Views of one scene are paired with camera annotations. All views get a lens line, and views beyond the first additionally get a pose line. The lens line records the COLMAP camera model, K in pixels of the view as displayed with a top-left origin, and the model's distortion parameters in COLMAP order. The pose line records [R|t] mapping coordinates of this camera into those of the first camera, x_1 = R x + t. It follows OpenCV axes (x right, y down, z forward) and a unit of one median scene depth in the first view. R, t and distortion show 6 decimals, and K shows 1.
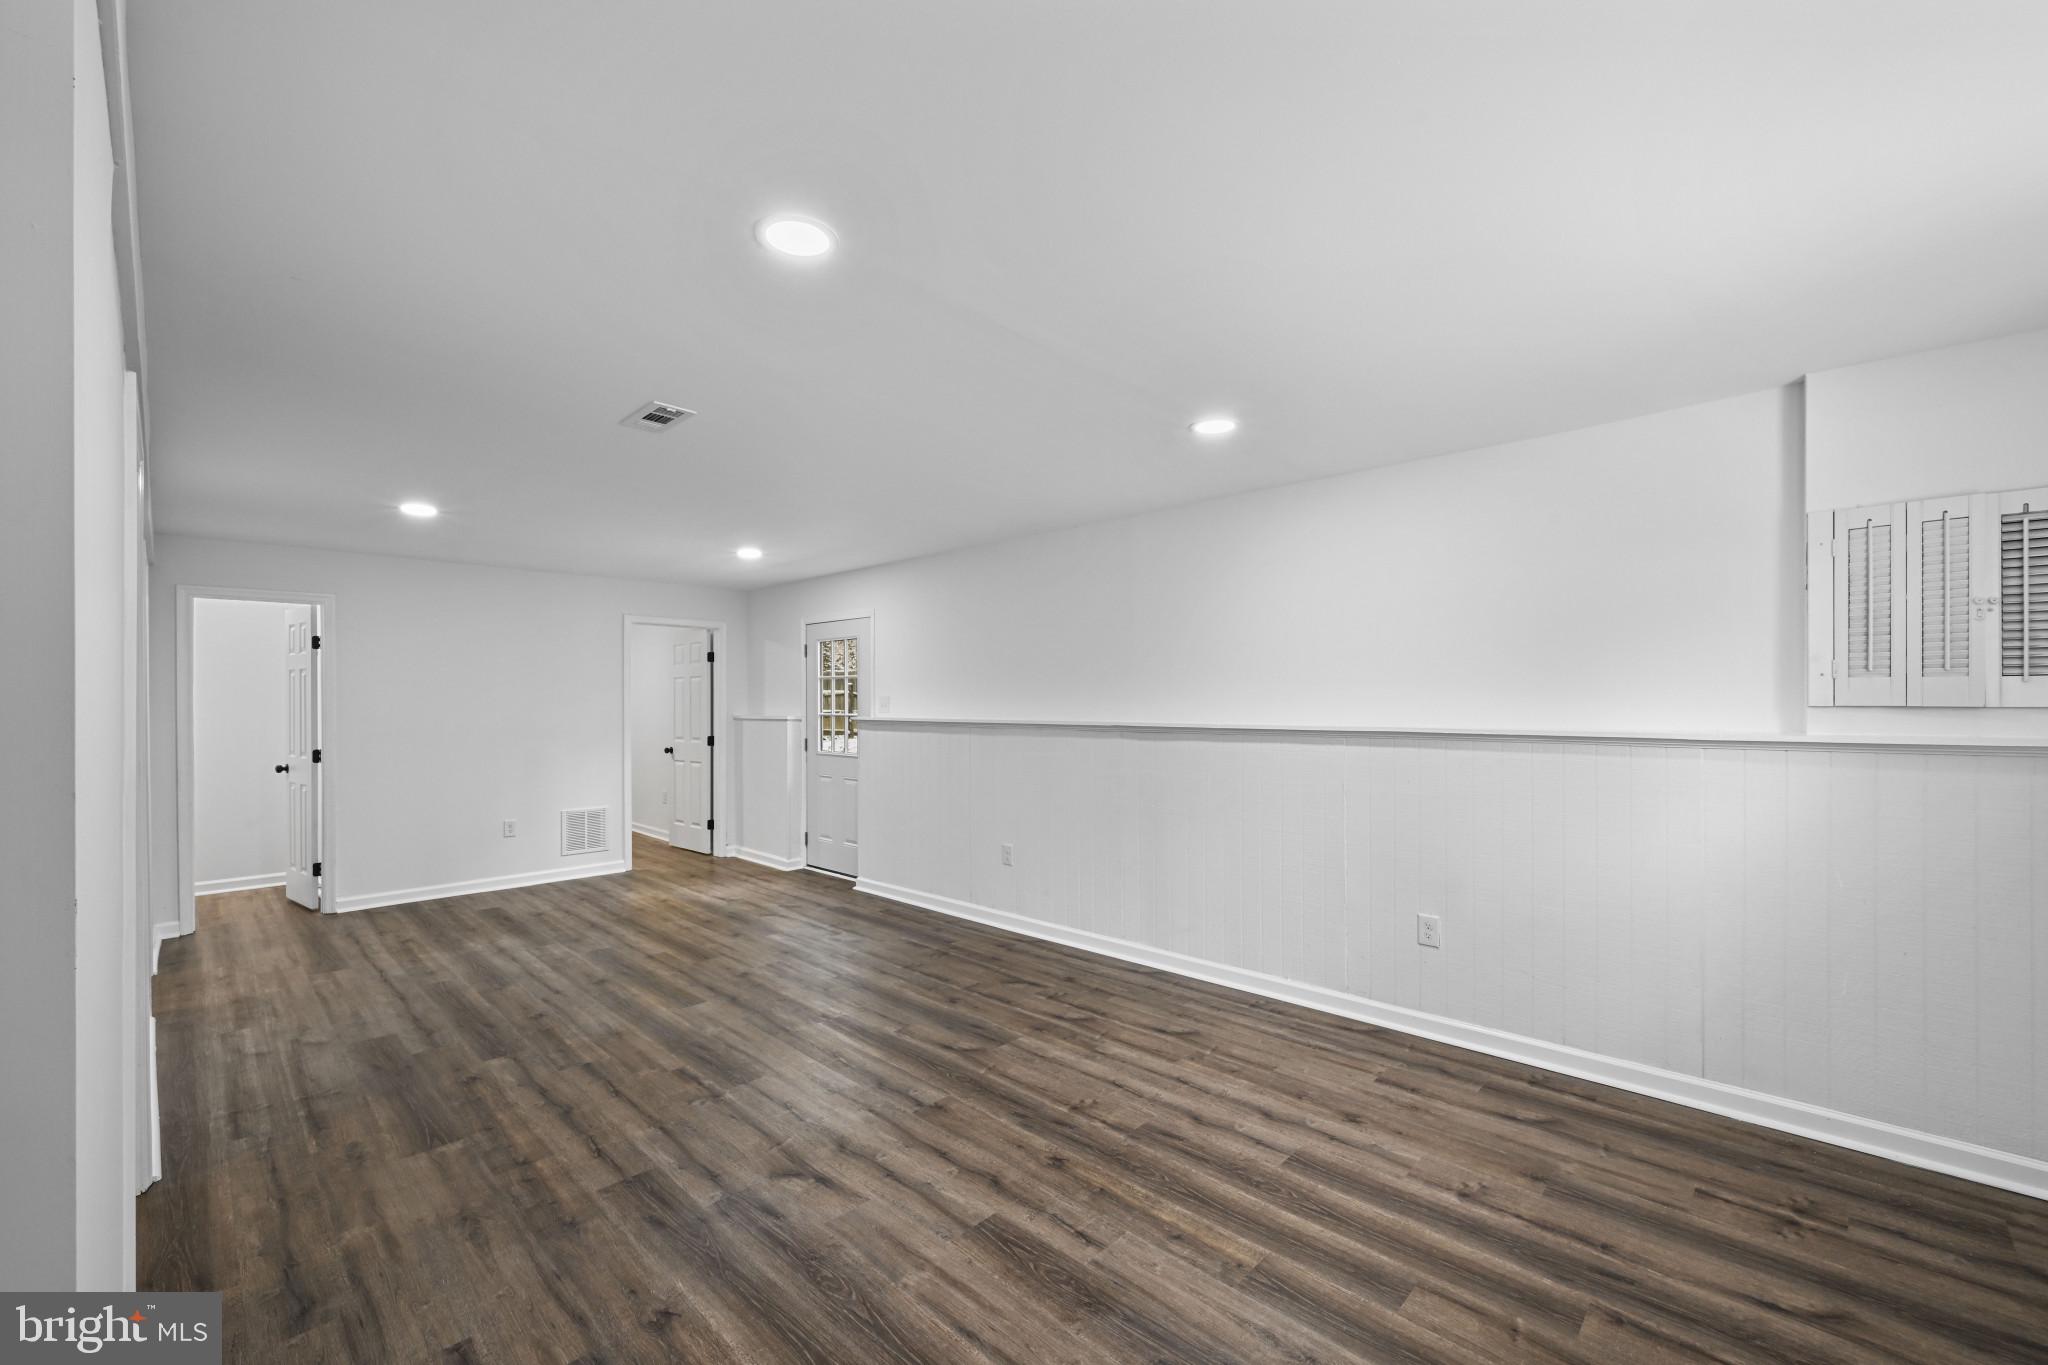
lens RADIAL K [[826.0, 0, 1027.9], [0, 826.0, 680.3], [0, 0, 1]] dist [0.000670, -0.000192]
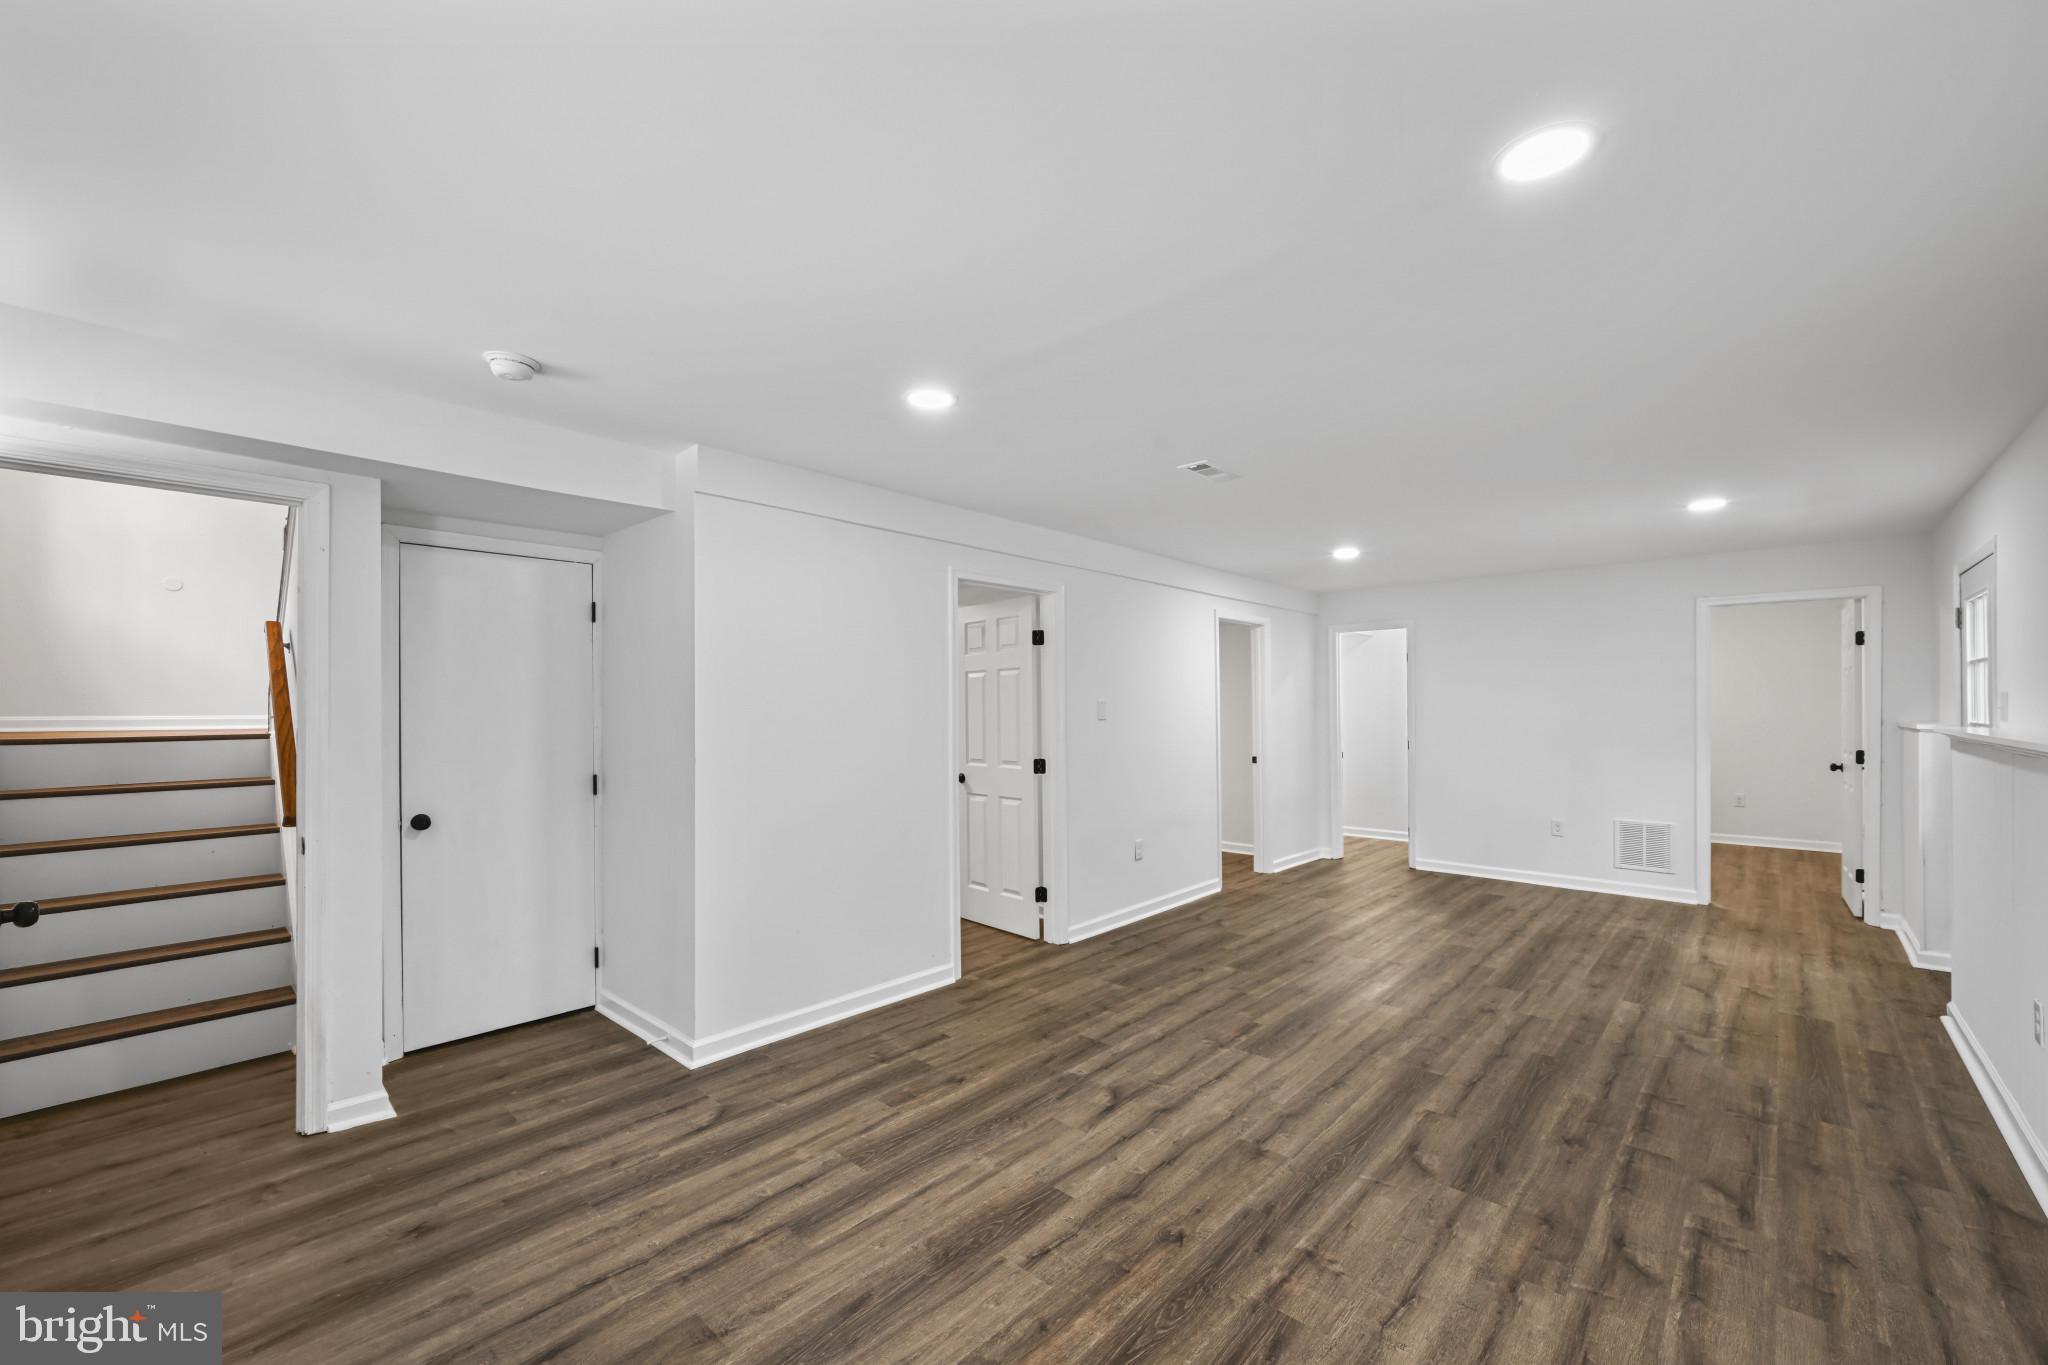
lens RADIAL K [[826.0, 0, 1046.3], [0, 826.0, 704.6], [0, 0, 1]] dist [0.000670, -0.000192]
pose [[0.023965, 0.003083, -0.999708, 0.746098], [0.030042, 0.999541, 0.003802, 0.011863], [0.999261, -0.030125, 0.023862, 0.713764]]
